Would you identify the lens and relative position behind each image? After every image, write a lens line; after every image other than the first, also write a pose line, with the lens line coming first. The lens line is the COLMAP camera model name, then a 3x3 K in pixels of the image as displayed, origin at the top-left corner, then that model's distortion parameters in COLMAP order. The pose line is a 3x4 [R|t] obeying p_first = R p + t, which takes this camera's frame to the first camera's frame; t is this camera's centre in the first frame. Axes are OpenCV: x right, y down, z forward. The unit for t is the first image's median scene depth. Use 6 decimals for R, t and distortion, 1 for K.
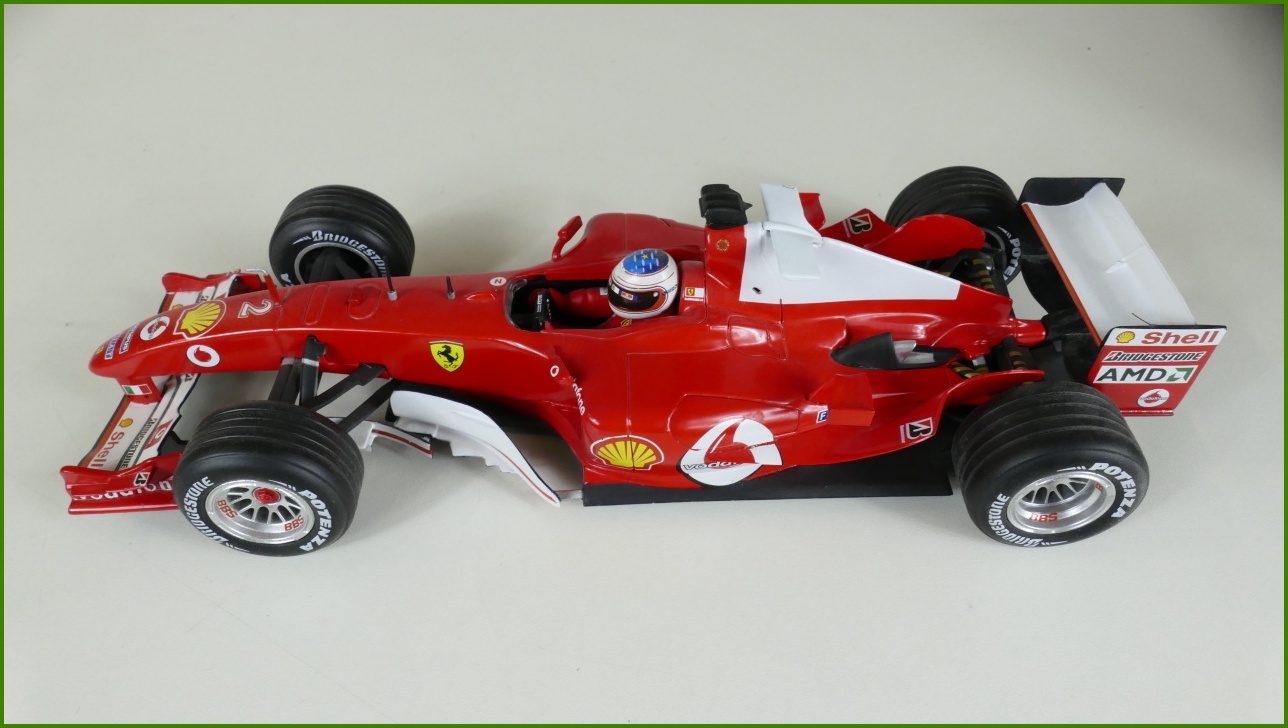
lens RADIAL K [[869.2, 0, 644.0], [0, 869.2, 364.0], [0, 0, 1]] dist [0.013754, 0.001480]
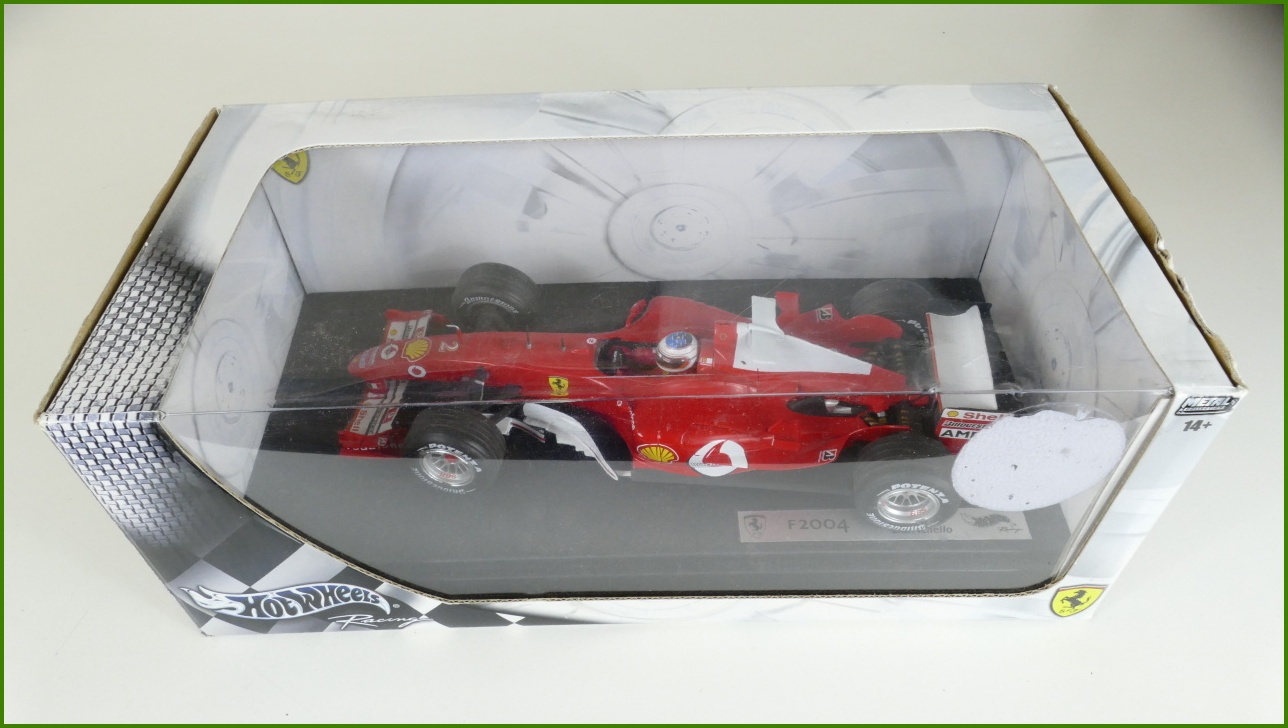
lens RADIAL K [[869.2, 0, 644.0], [0, 869.2, 364.0], [0, 0, 1]] dist [0.013754, 0.001480]
pose [[0.992371, 0.081664, -0.092358, 0.094031], [-0.077015, 0.995629, 0.052827, -0.155764], [0.096268, -0.045311, 0.994324, -0.678793]]
